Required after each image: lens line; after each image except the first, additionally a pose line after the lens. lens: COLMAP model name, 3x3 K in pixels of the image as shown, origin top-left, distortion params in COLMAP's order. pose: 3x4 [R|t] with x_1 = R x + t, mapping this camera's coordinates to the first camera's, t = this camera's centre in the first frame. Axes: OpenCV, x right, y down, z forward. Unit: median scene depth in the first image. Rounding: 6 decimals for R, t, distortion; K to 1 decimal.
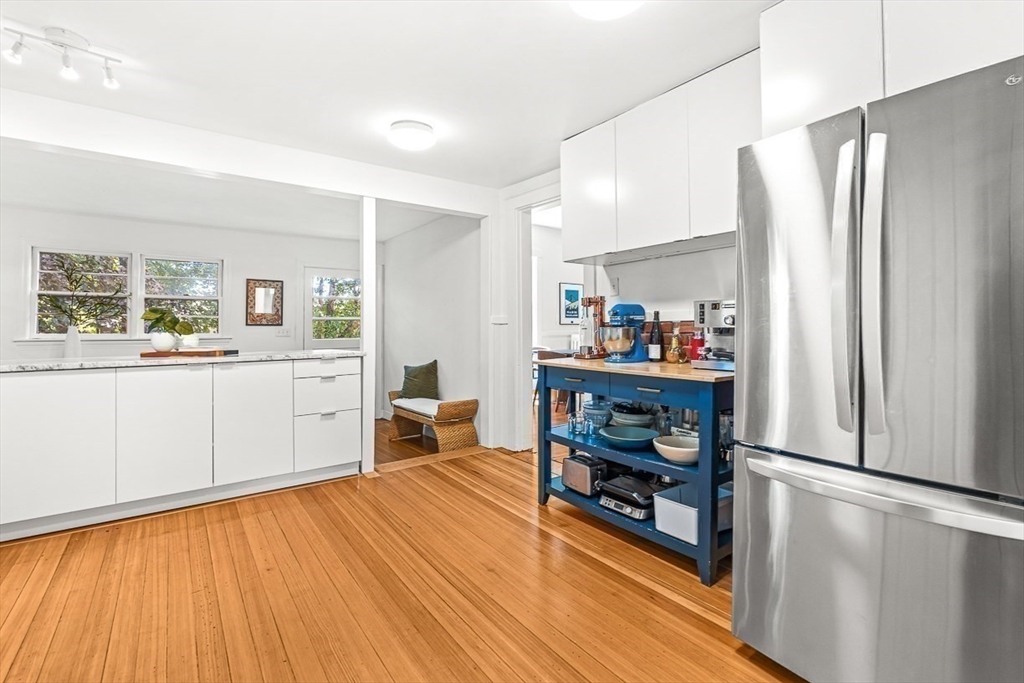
lens RADIAL K [[458.4, 0, 512.4], [0, 458.4, 326.9], [0, 0, 1]] dist [0.000645, -0.000227]
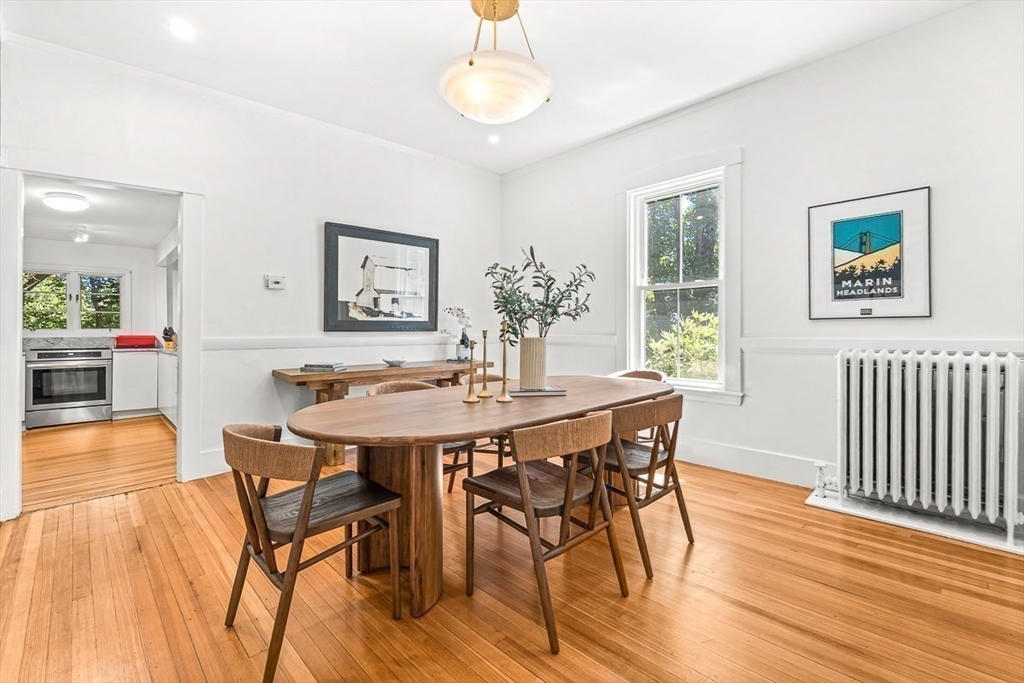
lens RADIAL K [[458.4, 0, 512.4], [0, 458.4, 326.9], [0, 0, 1]] dist [0.000645, -0.000227]
pose [[0.115141, -0.006423, -0.993328, 1.130098], [0.010659, 0.999930, -0.005230, -0.000750], [0.993292, -0.009986, 0.115202, 1.823934]]
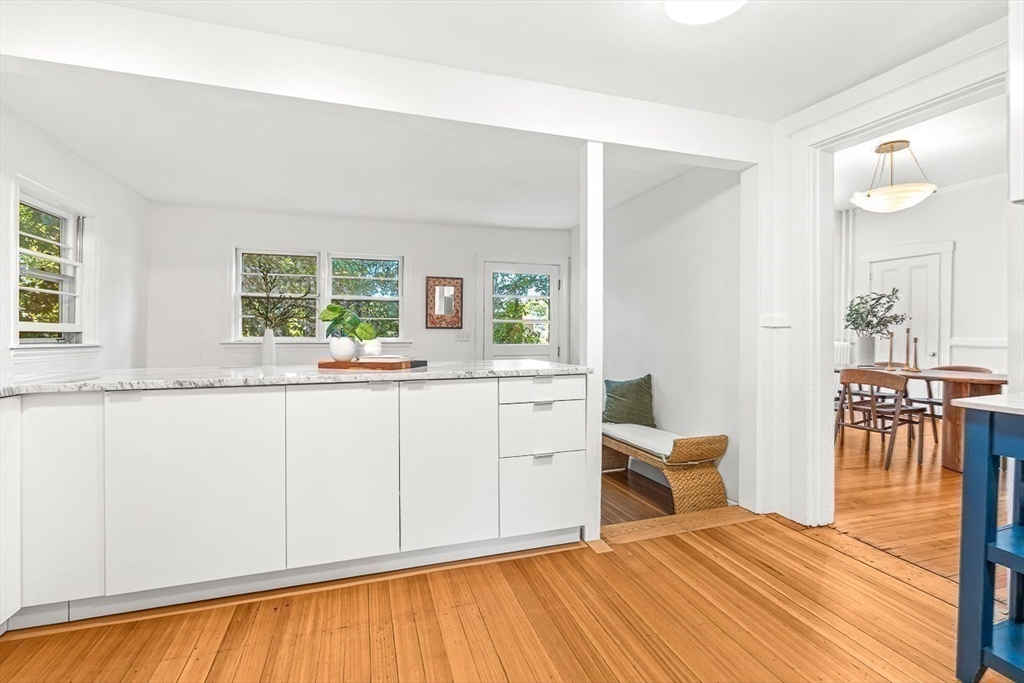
lens RADIAL K [[461.0, 0, 515.3], [0, 461.0, 336.9], [0, 0, 1]] dist [-0.000923, 0.000000]
pose [[0.951440, 0.007792, -0.307736, -0.211581], [-0.003665, 0.999895, 0.013985, 0.000297], [0.307813, -0.012178, 0.951369, 0.302566]]
